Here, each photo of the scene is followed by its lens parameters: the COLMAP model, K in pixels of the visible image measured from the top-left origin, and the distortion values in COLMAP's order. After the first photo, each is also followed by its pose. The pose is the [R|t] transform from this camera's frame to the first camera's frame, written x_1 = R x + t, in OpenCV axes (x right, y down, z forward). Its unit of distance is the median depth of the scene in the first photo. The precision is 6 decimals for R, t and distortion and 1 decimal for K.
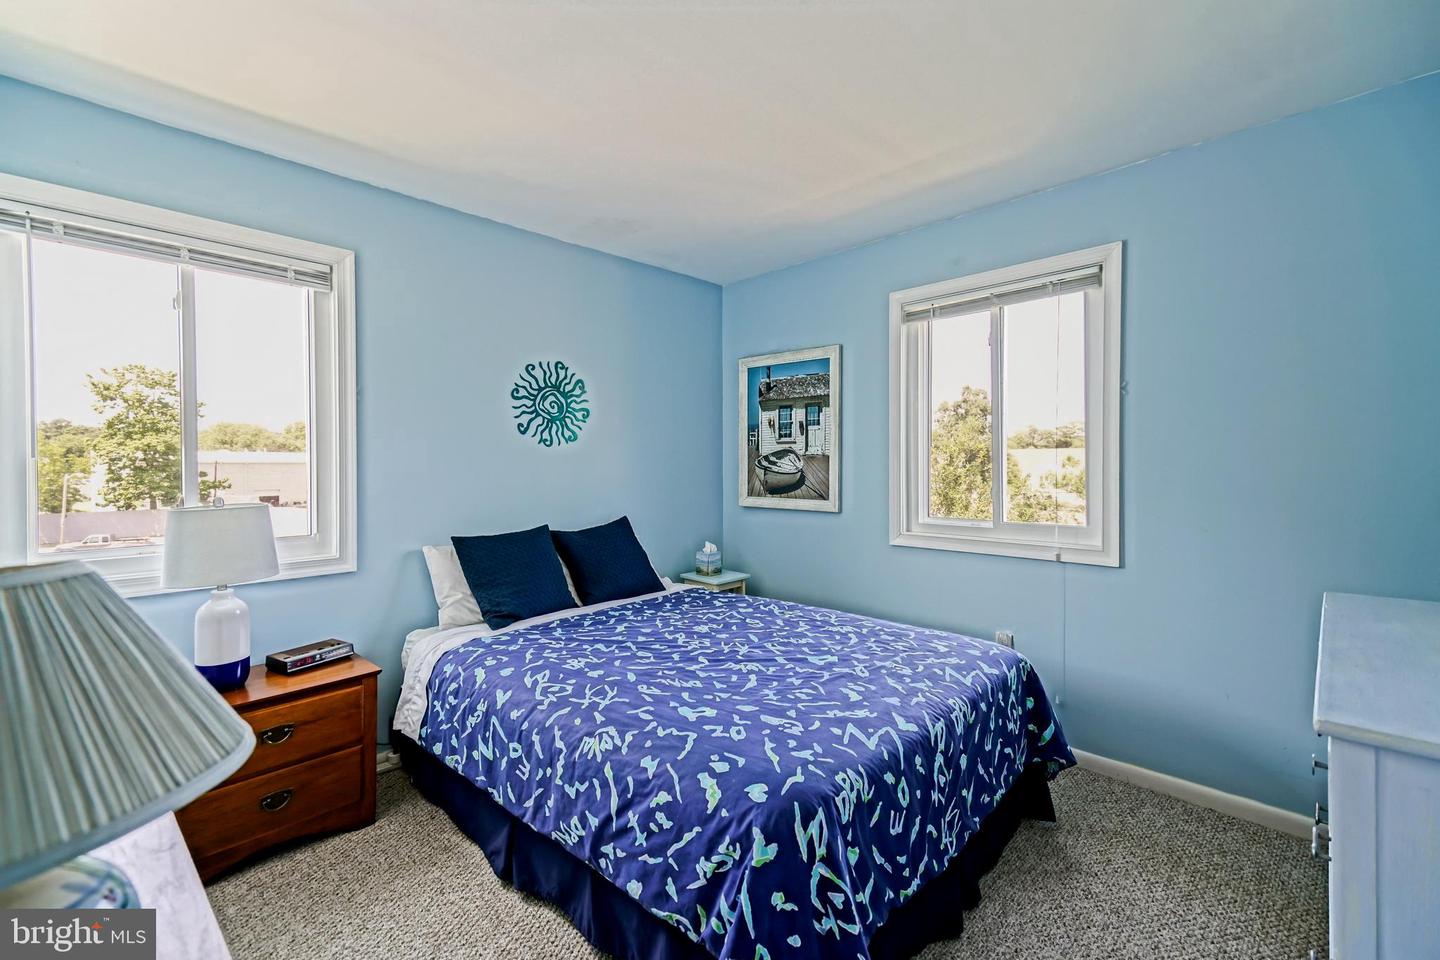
lens RADIAL K [[651.8, 0, 710.5], [0, 651.8, 470.0], [0, 0, 1]] dist [0.046979, -0.005318]
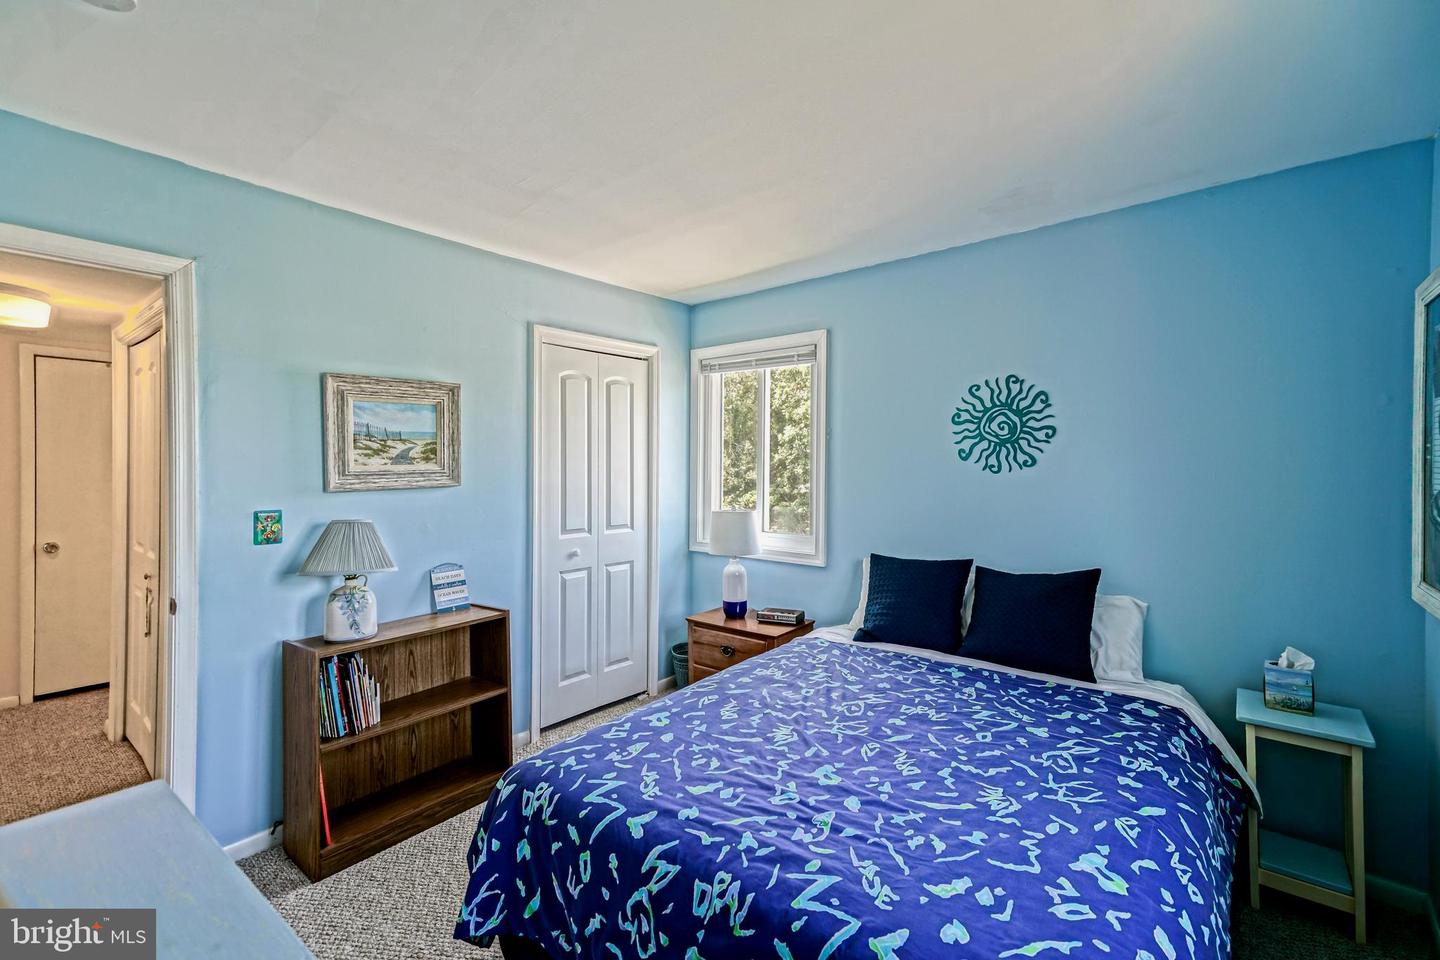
lens RADIAL K [[651.8, 0, 711.8], [0, 651.8, 478.2], [0, 0, 1]] dist [0.046979, -0.005318]
pose [[0.058128, 0.029900, -0.997861, 0.635290], [-0.009441, 0.999523, 0.029400, -0.052886], [0.998265, 0.007712, 0.058382, 0.571472]]
